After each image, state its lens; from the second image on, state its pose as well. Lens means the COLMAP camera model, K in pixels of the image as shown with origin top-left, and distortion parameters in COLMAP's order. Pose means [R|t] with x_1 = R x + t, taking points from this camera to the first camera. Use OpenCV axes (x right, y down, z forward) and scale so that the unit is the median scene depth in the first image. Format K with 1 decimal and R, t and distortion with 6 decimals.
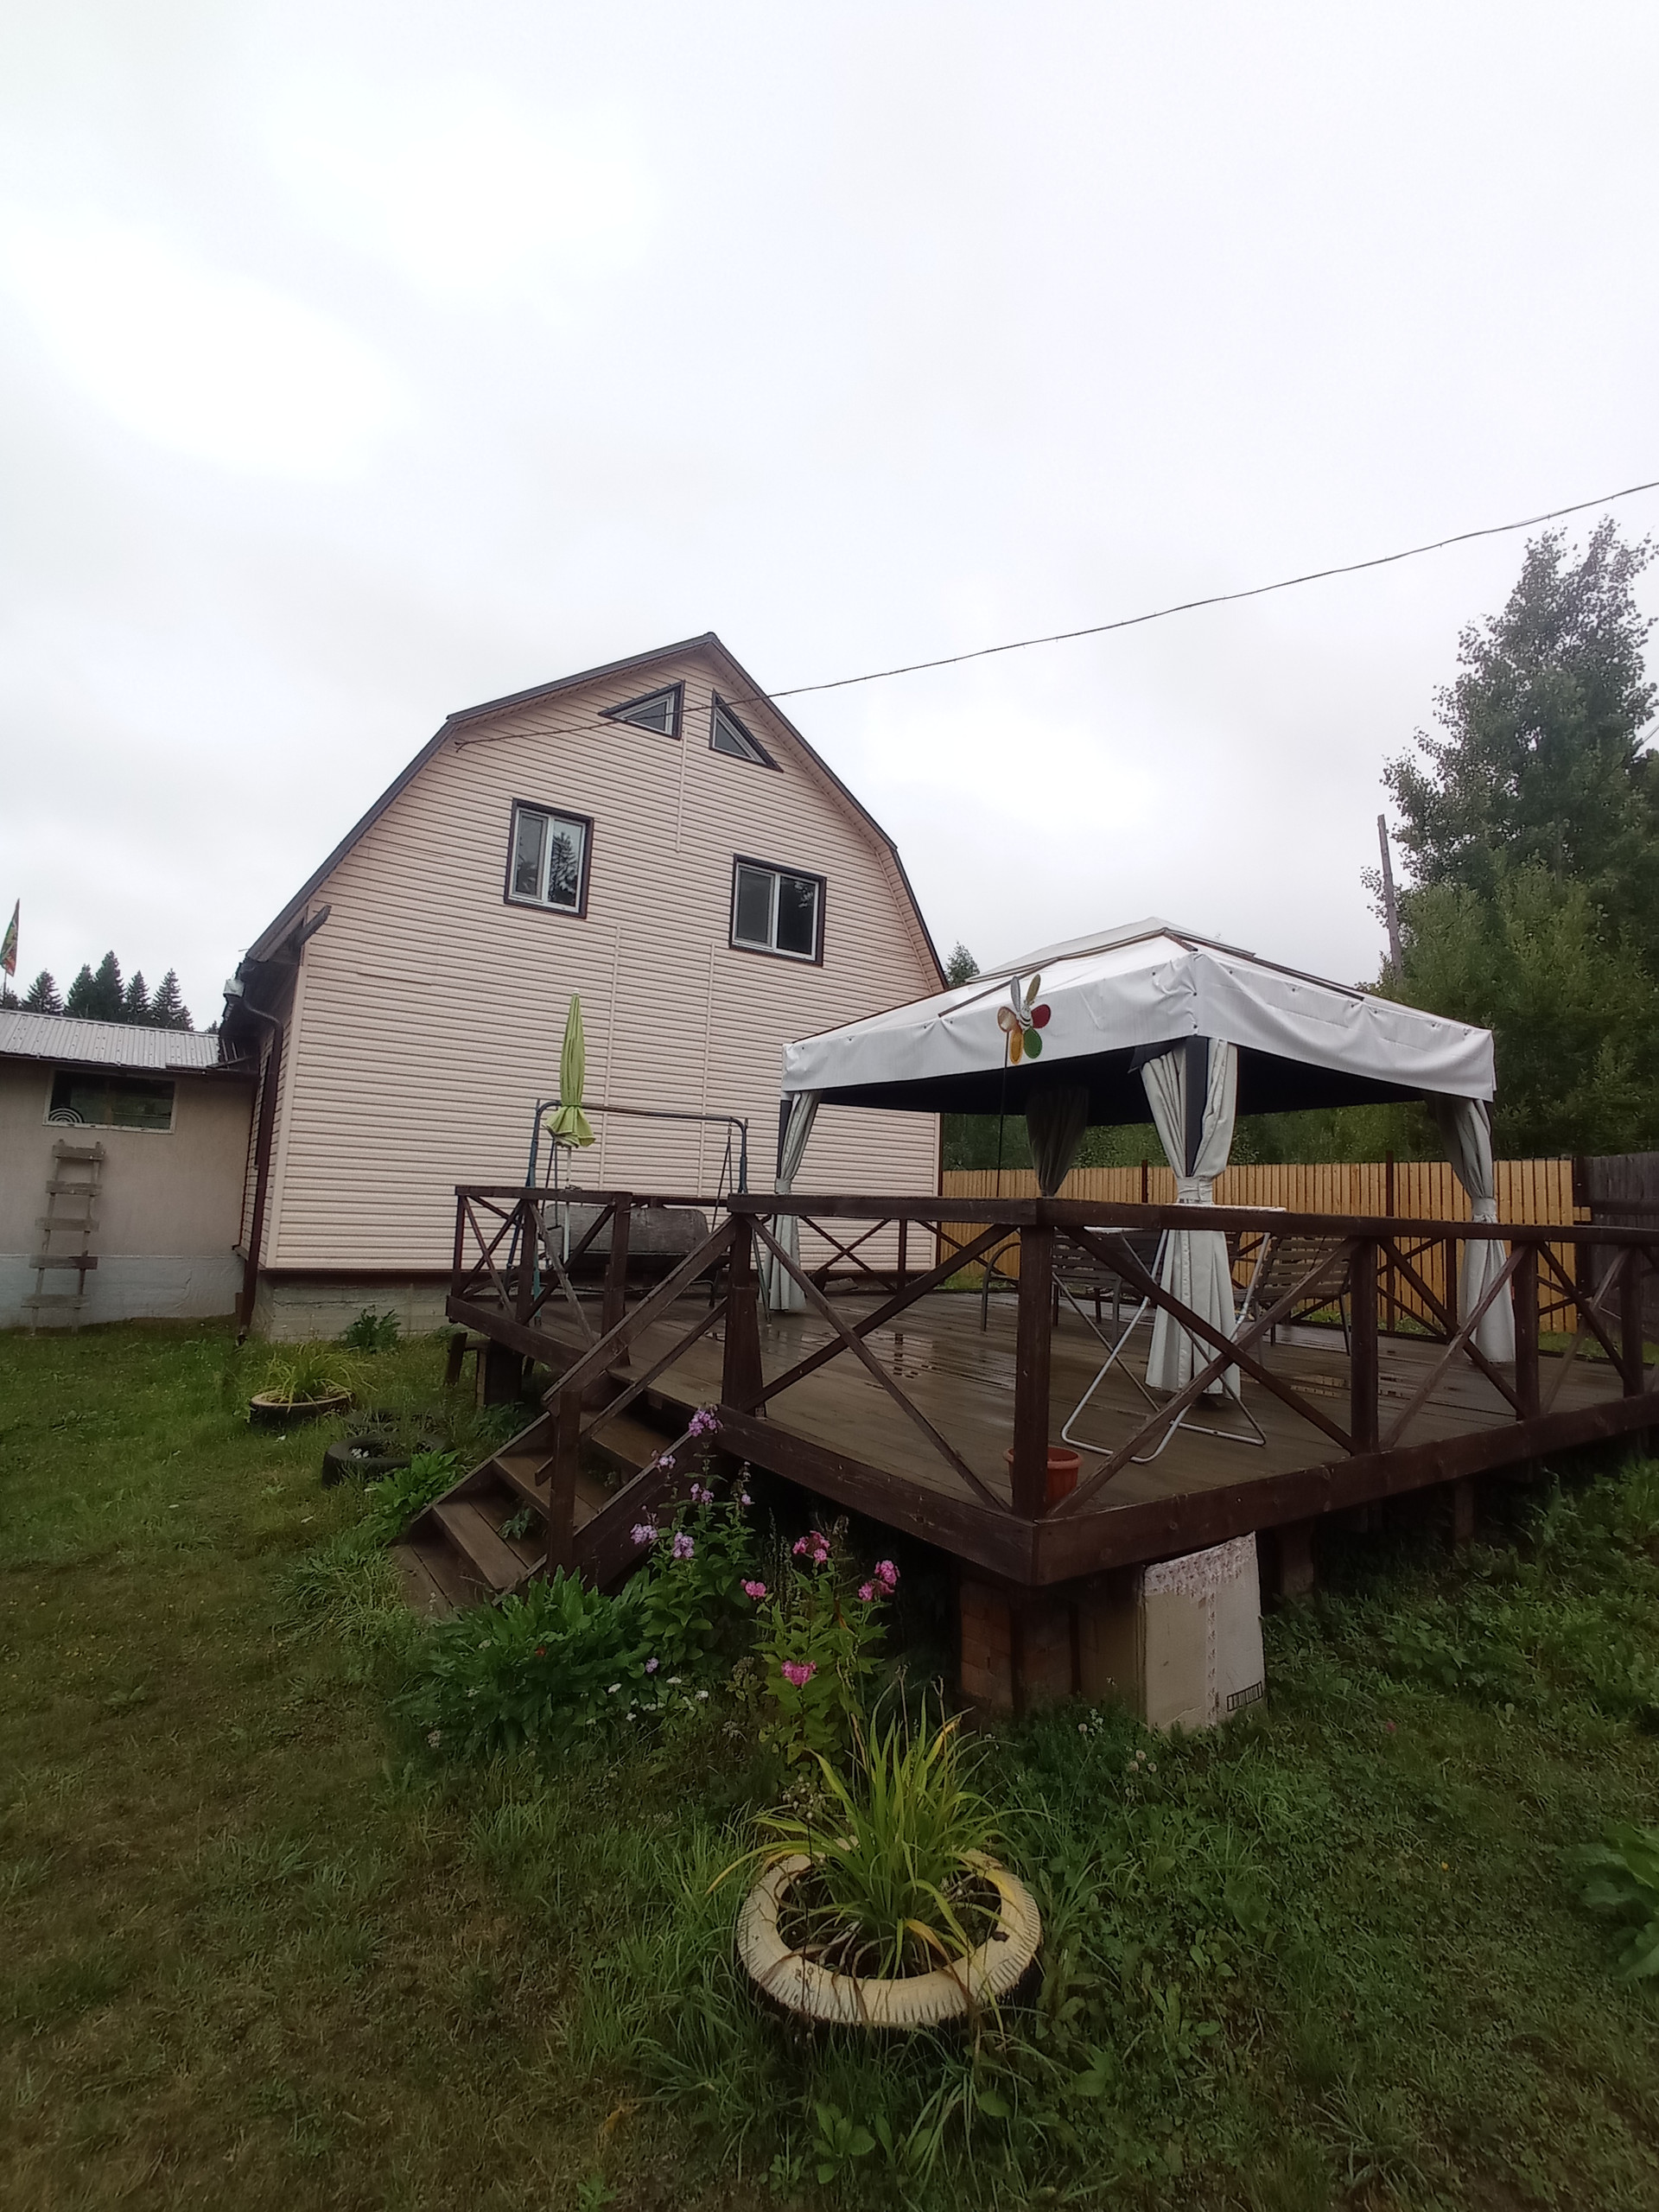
lens RADIAL K [[999.4, 0, 829.5], [0, 999.4, 1106.0], [0, 0, 1]] dist [-0.001320, -0.000009]
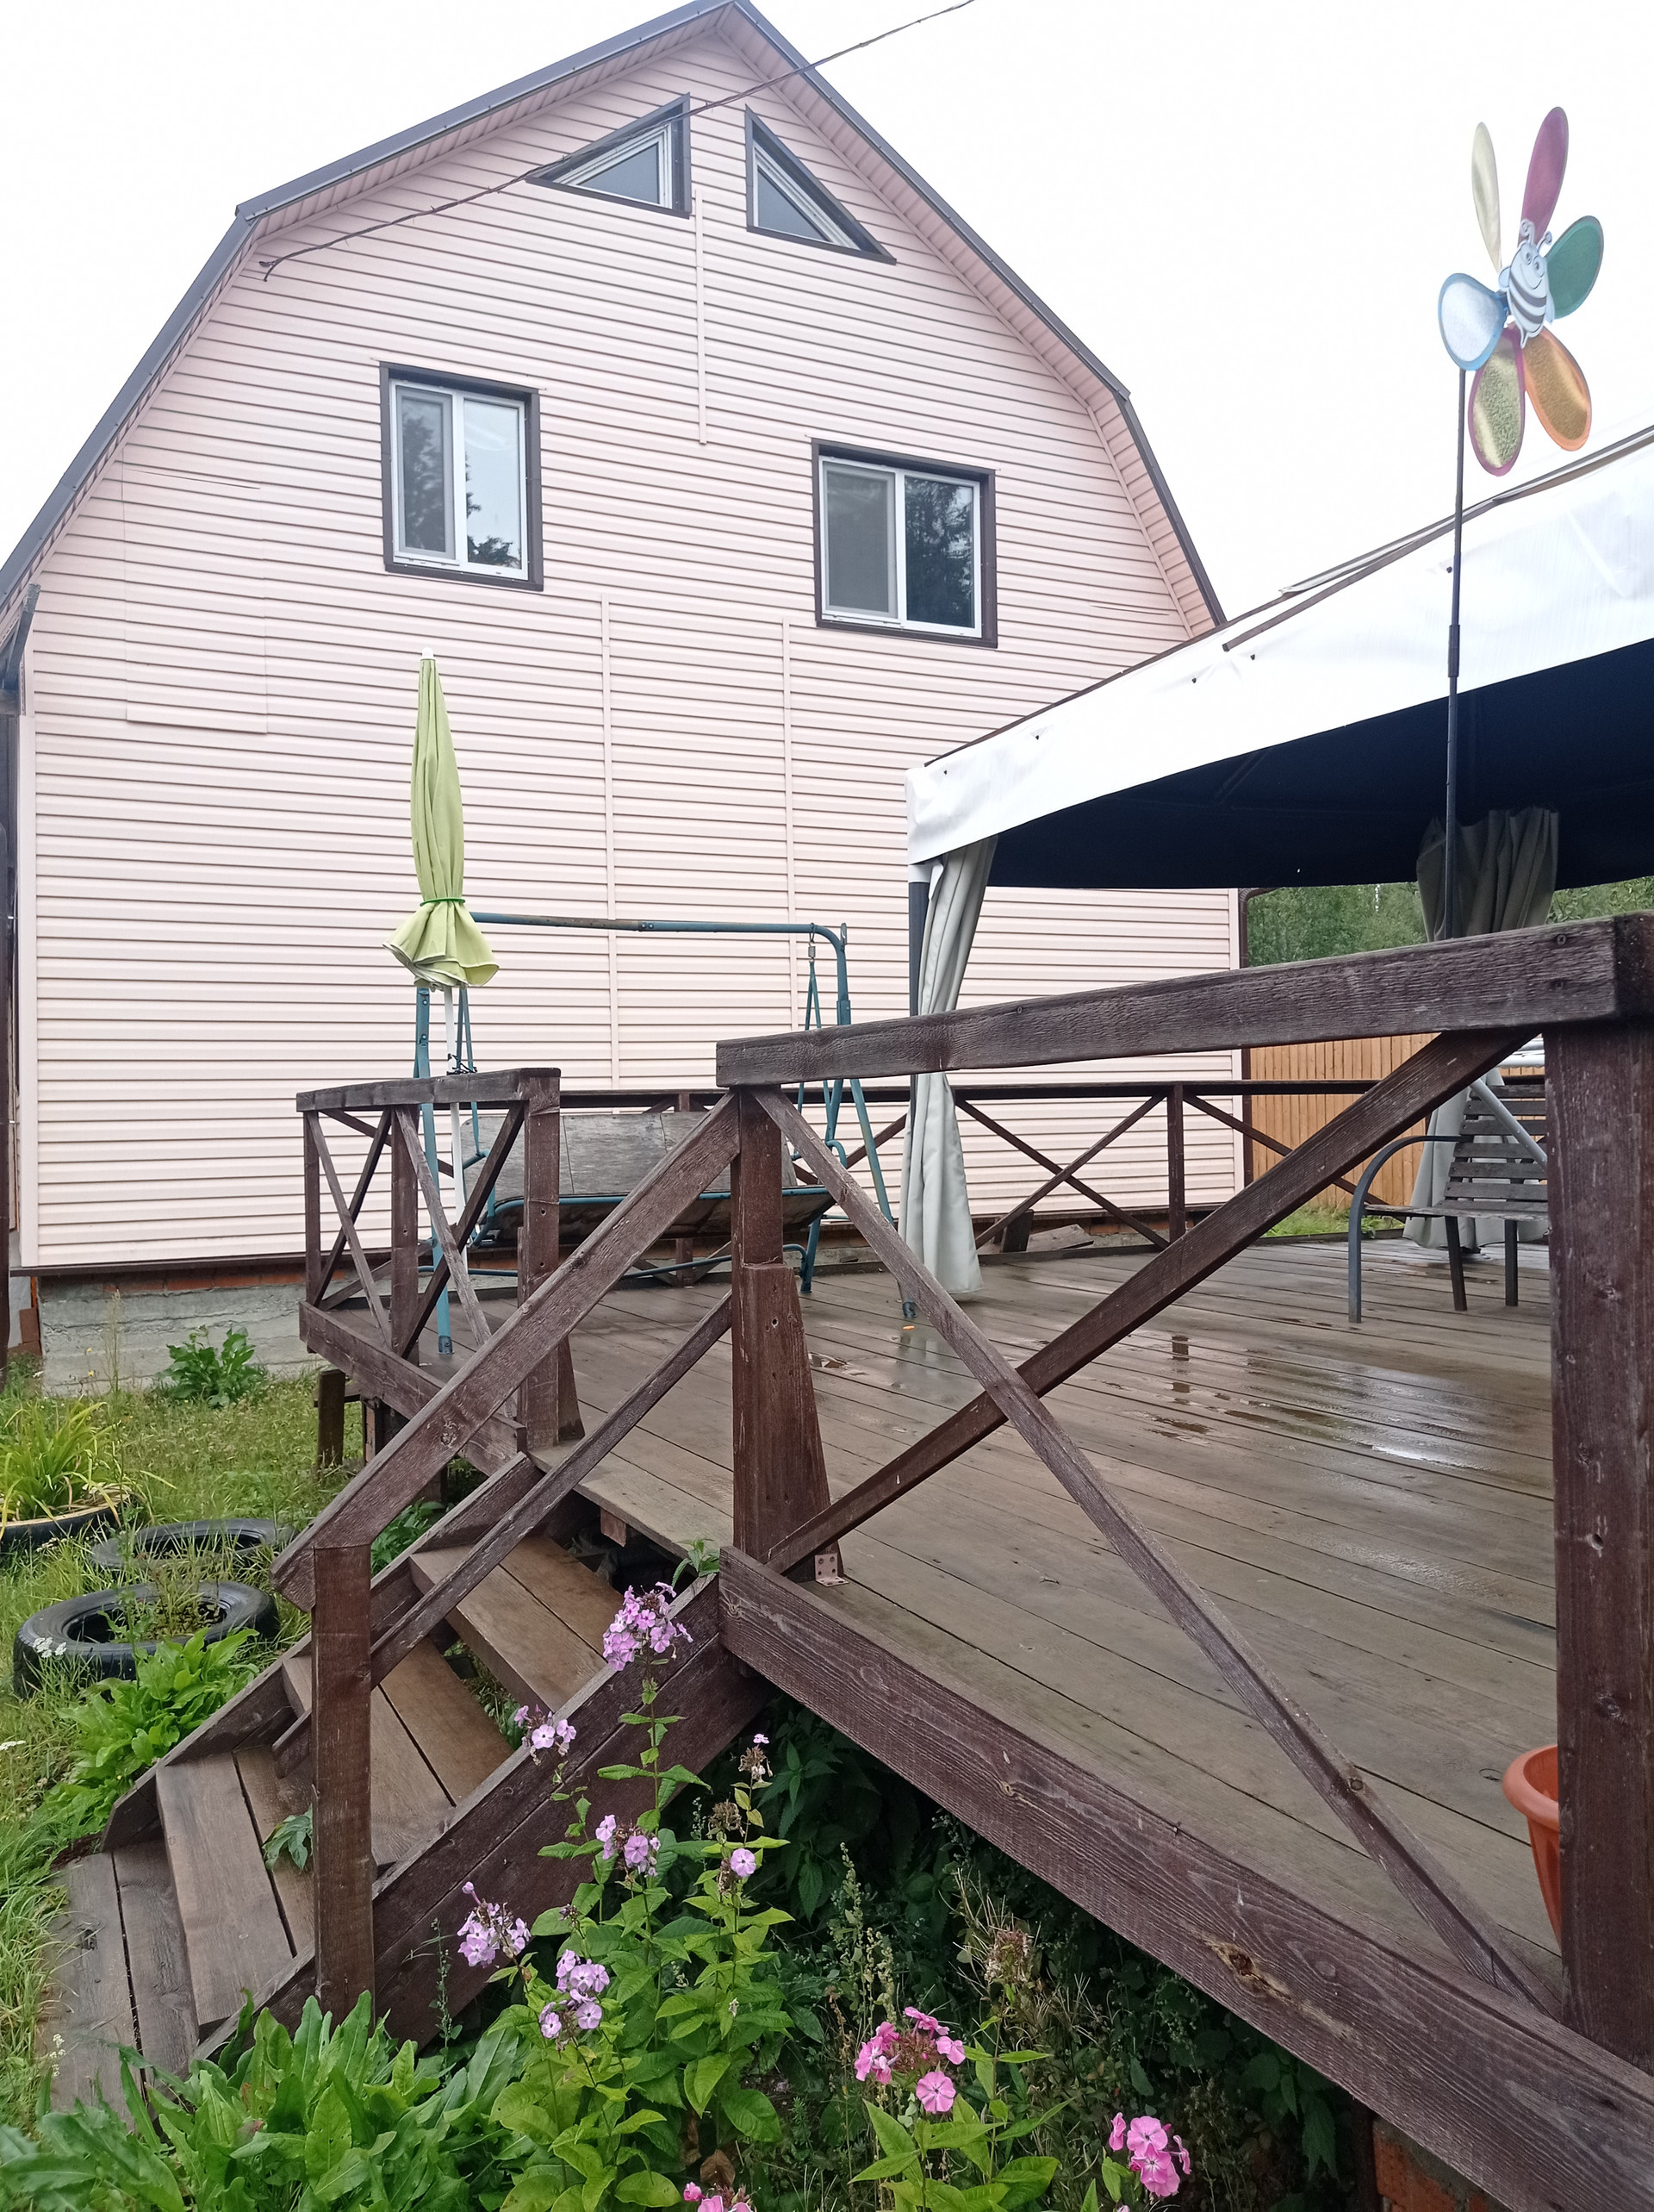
lens RADIAL K [[1667.3, 0, 825.4], [0, 1667.3, 1121.0], [0, 0, 1]] dist [0.122762, -0.183400]
pose [[0.988614, -0.063769, -0.136292, 0.014021], [0.077658, 0.992038, 0.099147, 0.021871], [0.128885, -0.108602, 0.985695, 0.131112]]
